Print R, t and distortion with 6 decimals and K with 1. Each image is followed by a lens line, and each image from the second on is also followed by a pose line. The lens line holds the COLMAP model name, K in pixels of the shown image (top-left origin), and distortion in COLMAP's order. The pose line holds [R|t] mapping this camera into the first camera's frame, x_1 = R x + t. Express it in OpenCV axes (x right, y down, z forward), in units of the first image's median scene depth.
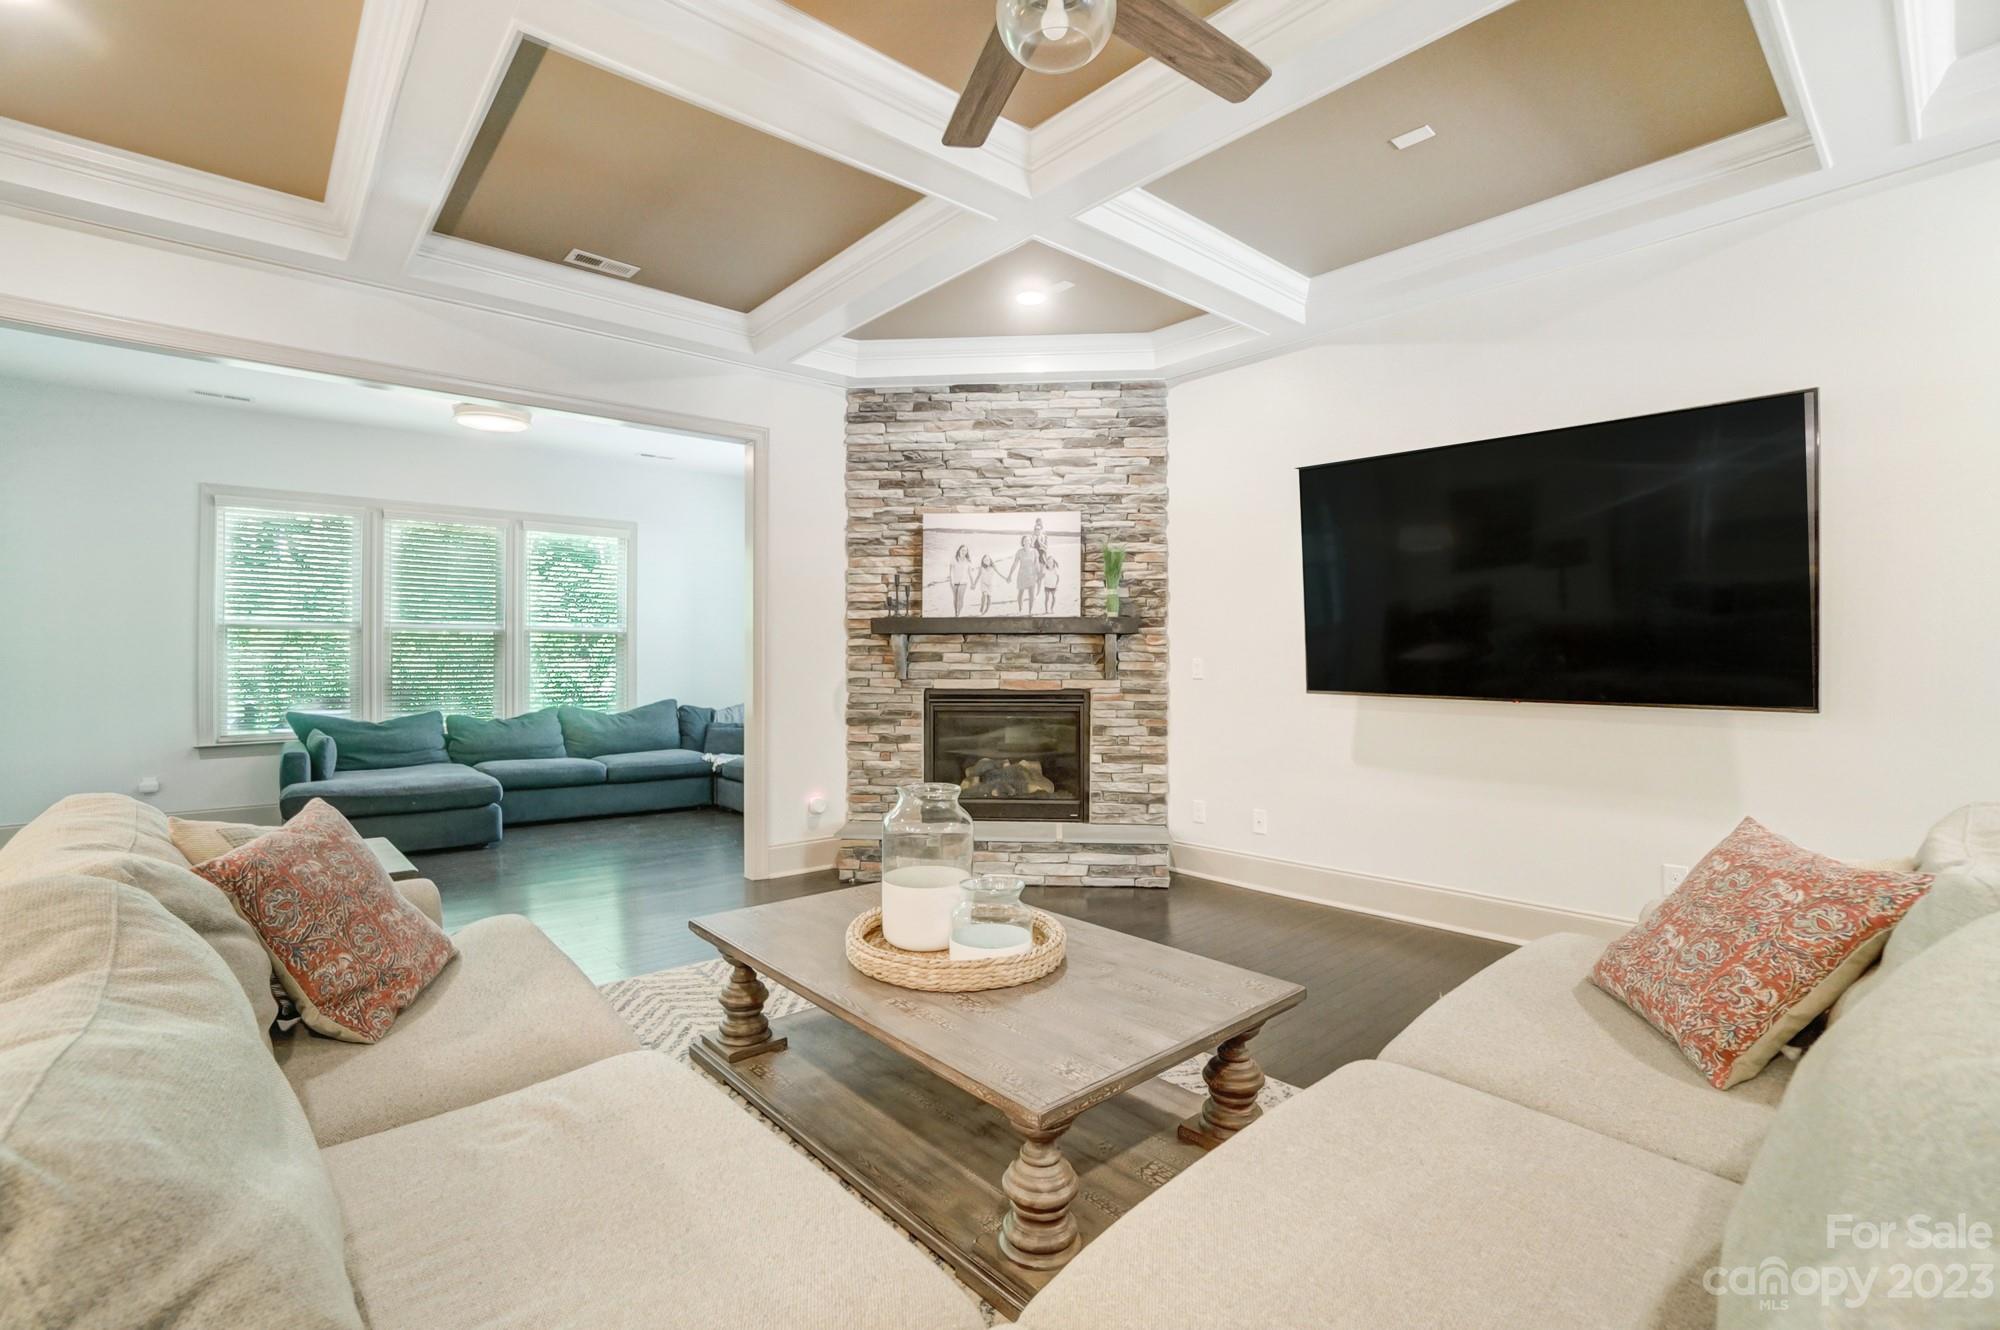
lens RADIAL K [[896.2, 0, 991.9], [0, 896.2, 659.9], [0, 0, 1]] dist [-0.065400, 0.022994]
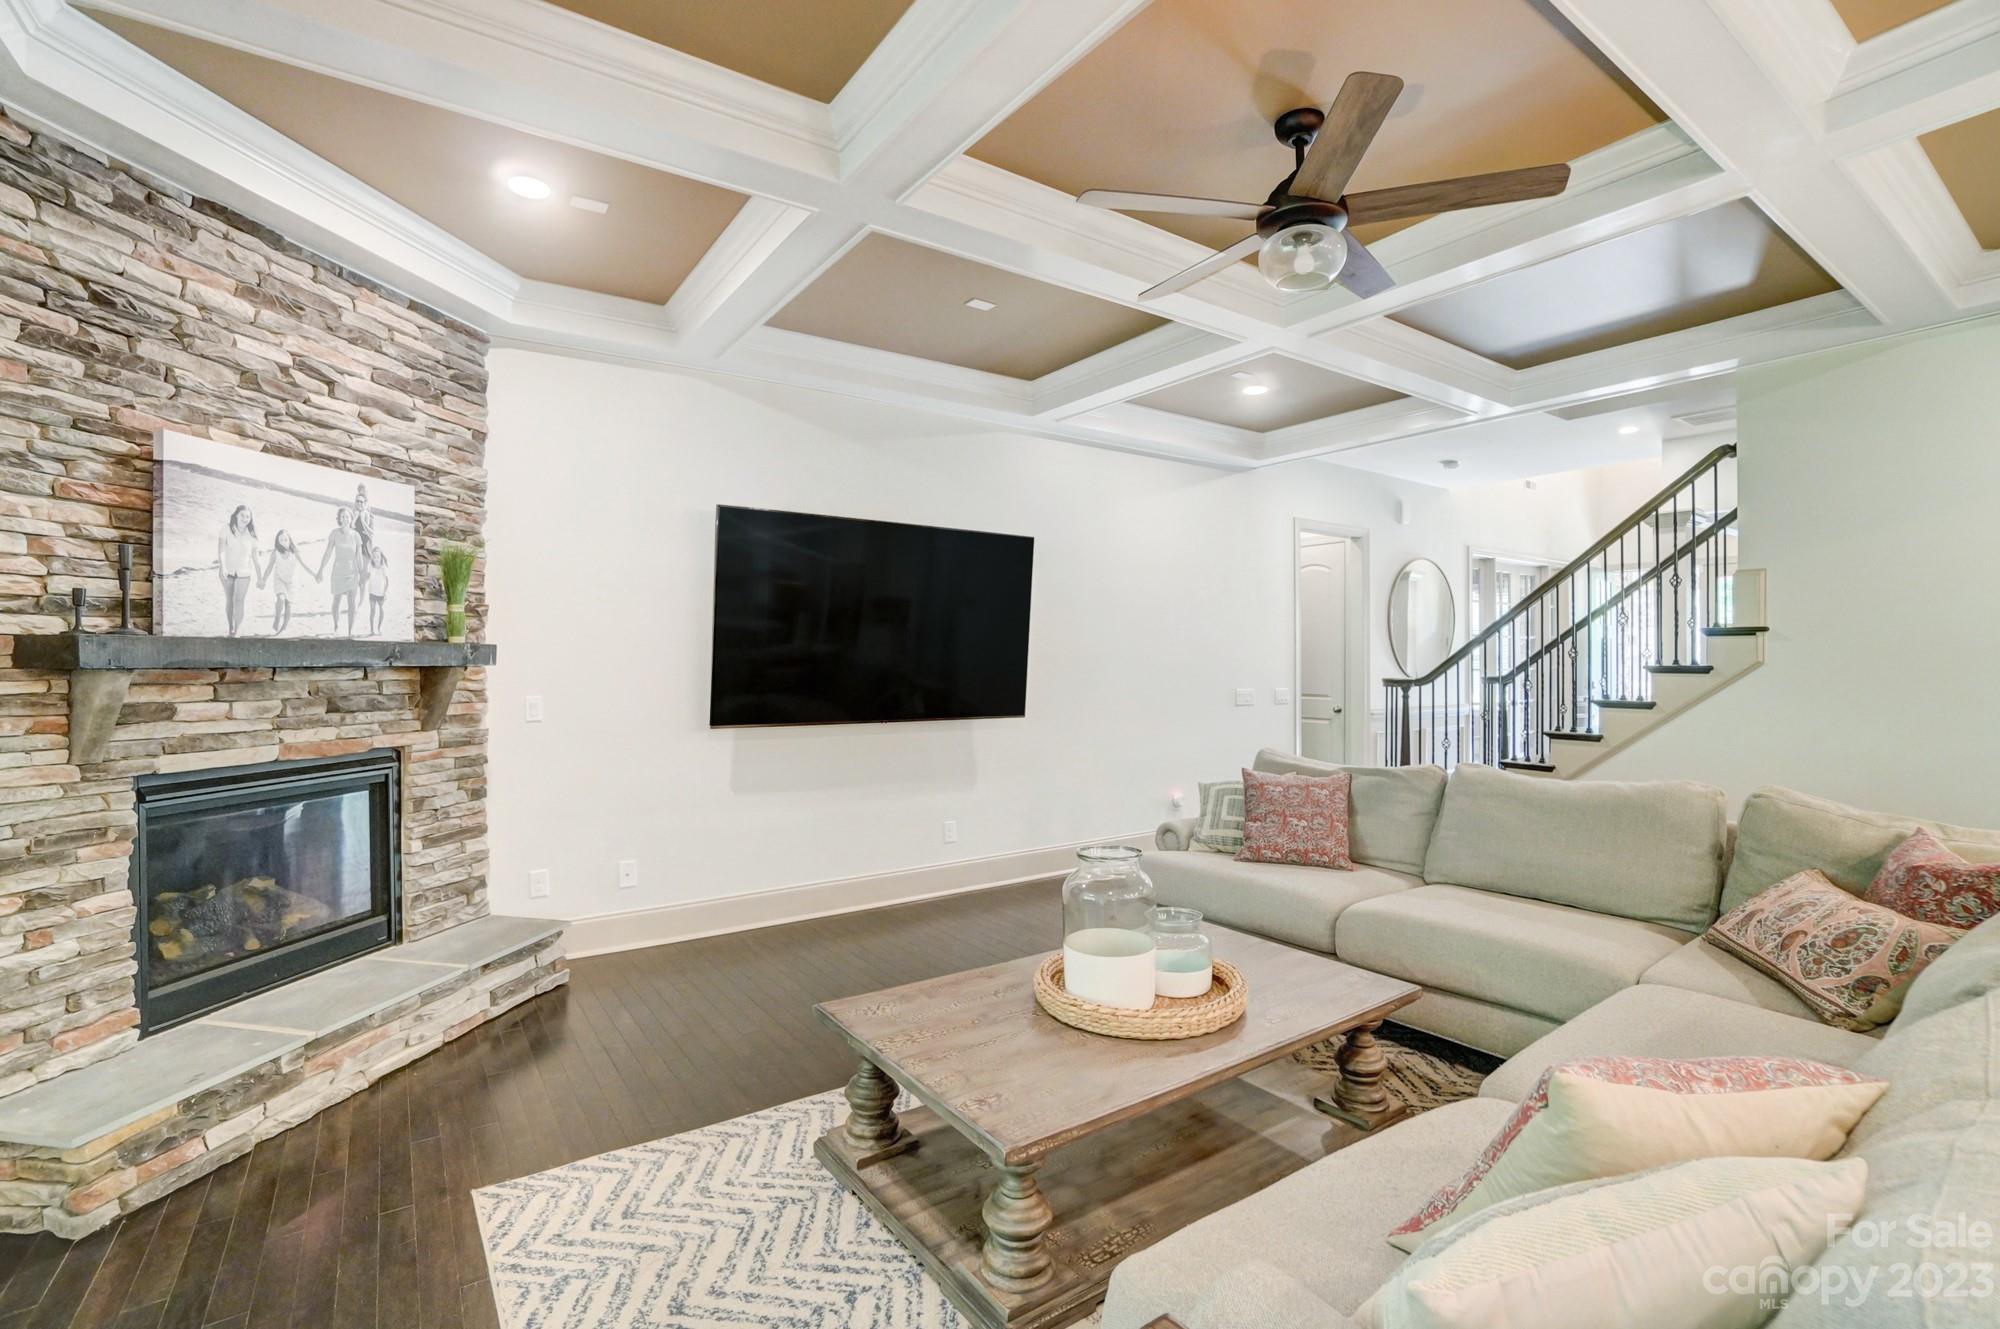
lens RADIAL K [[896.2, 0, 991.9], [0, 896.2, 659.4], [0, 0, 1]] dist [-0.065400, 0.022994]
pose [[0.113447, 0.000859, 0.993544, -0.498776], [0.002367, 0.999997, -0.001135, -0.031859], [-0.993541, 0.002480, 0.113444, 0.476645]]
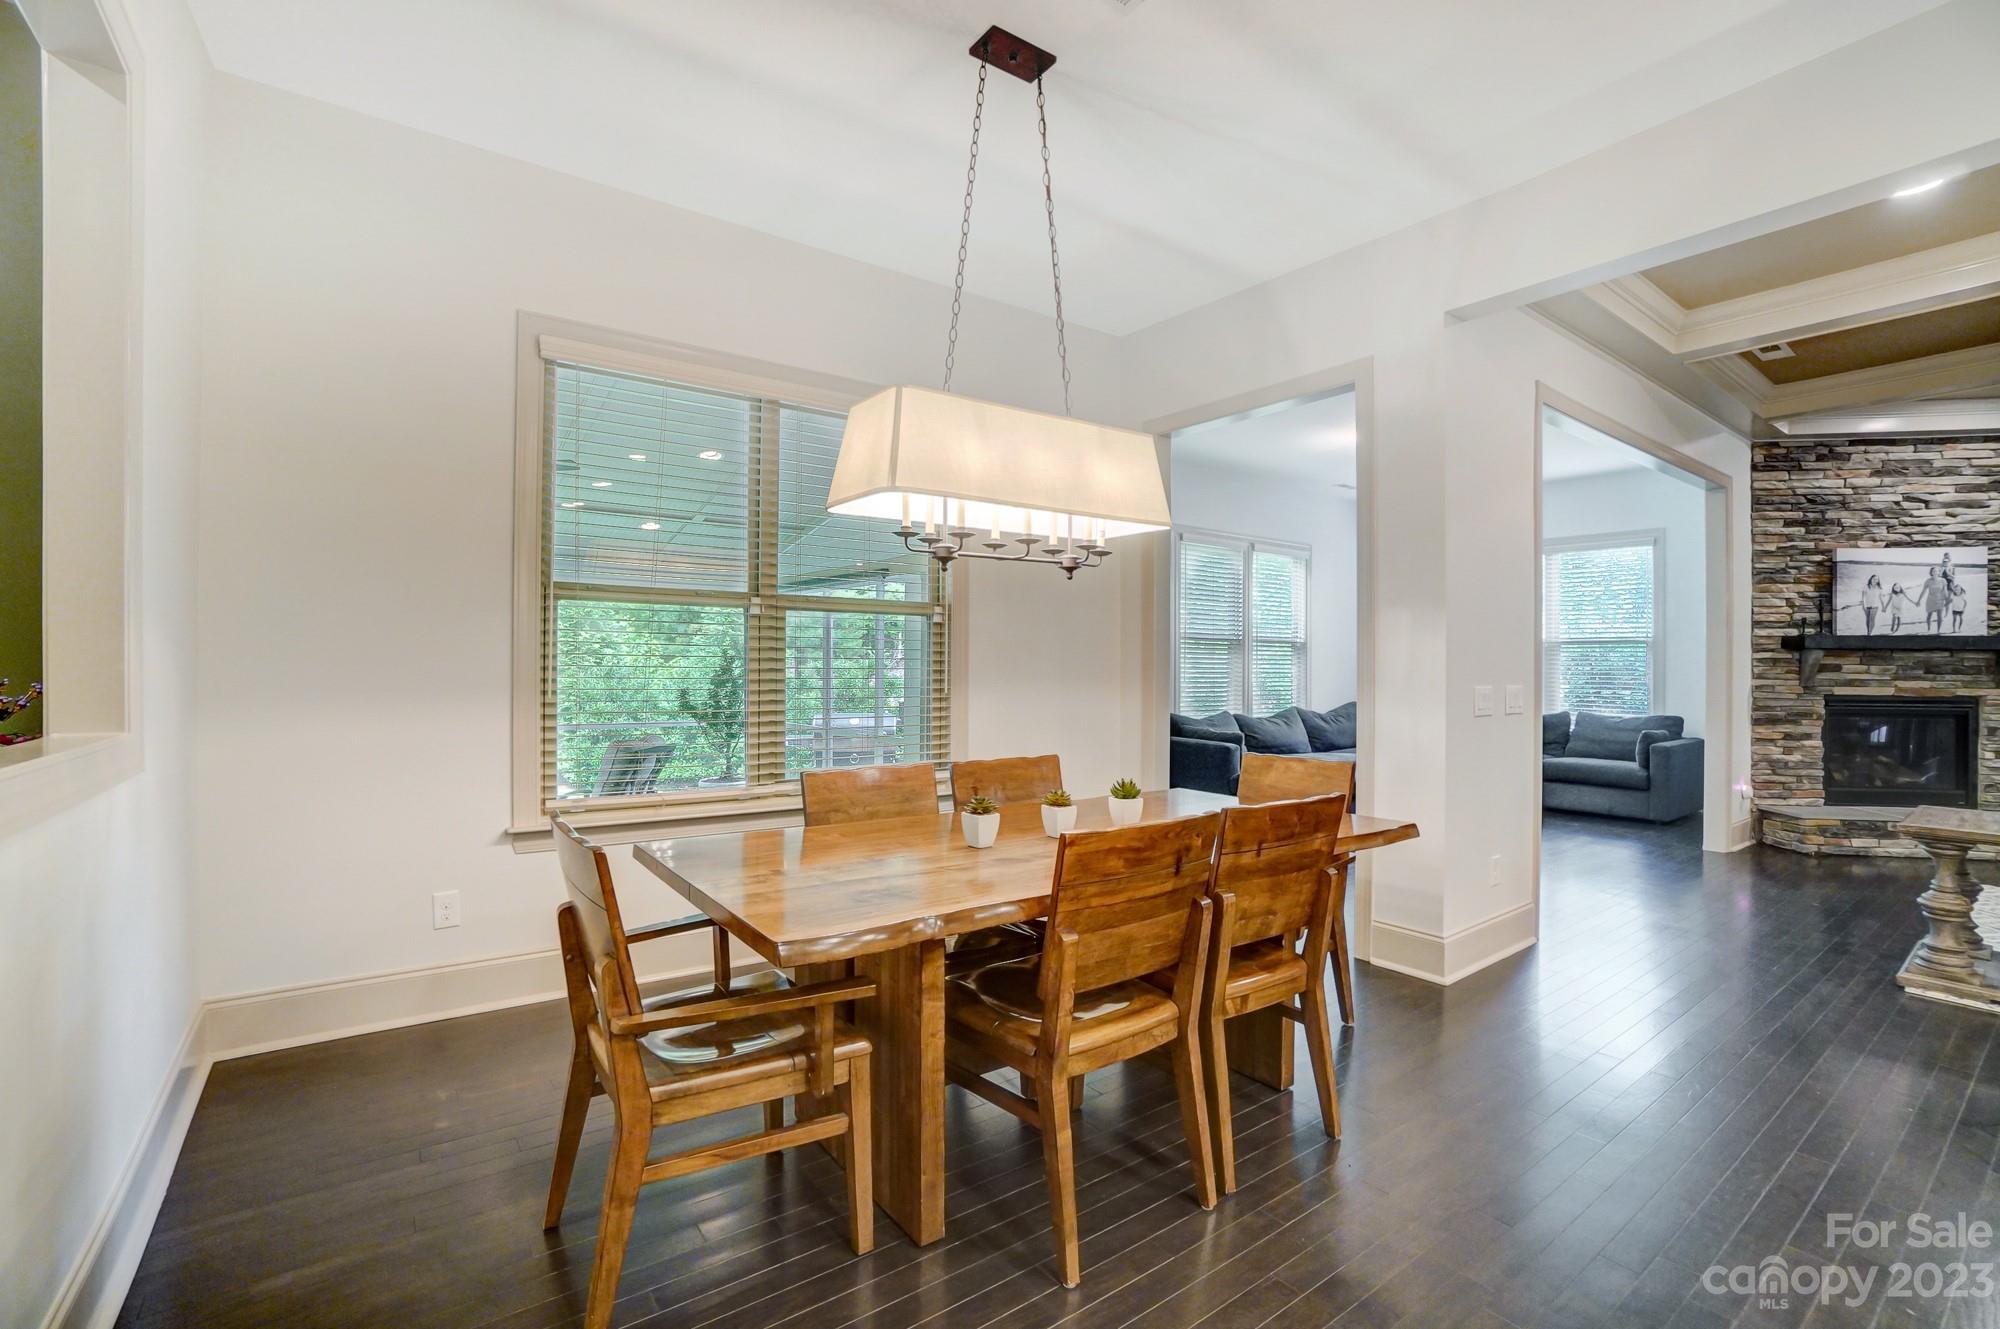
lens RADIAL K [[884.6, 0, 1000.0], [0, 884.6, 664.5], [0, 0, 1]] dist [-0.061300, 0.022700]
pose [[0.996649, 0.007548, -0.081444, -1.086882], [-0.007624, 0.999971, -0.000626, 0.001104], [0.081437, 0.001245, 0.996678, -0.222204]]
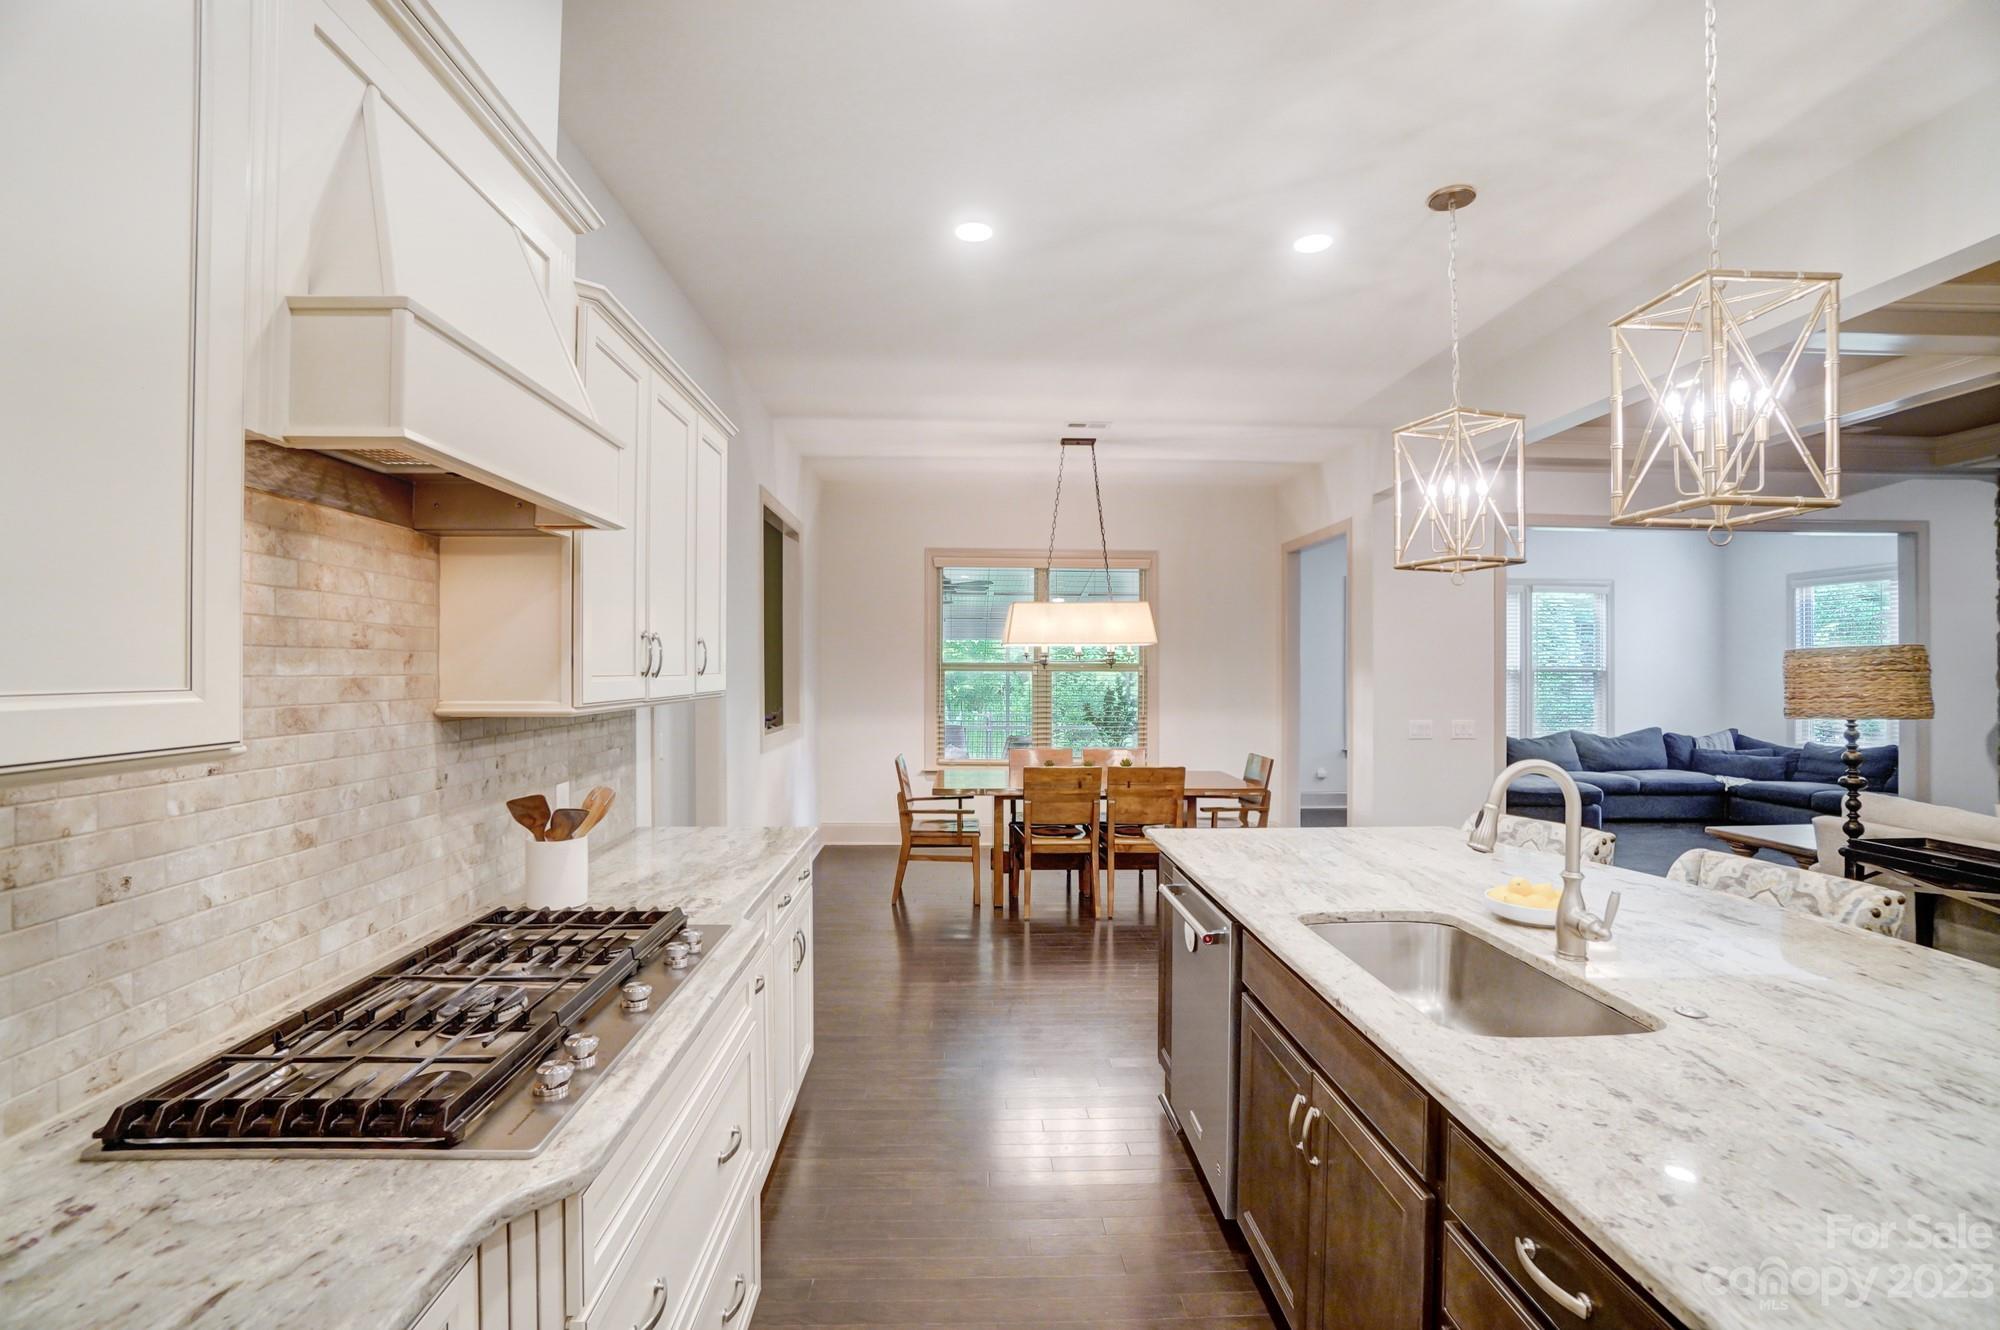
lens RADIAL K [[896.2, 0, 991.9], [0, 896.2, 659.9], [0, 0, 1]] dist [-0.065400, 0.022994]
pose [[0.778047, -0.000422, -0.628206, -0.487614], [-0.004997, 0.999964, -0.006860, -0.049773], [0.628187, 0.008476, 0.778017, -0.699709]]
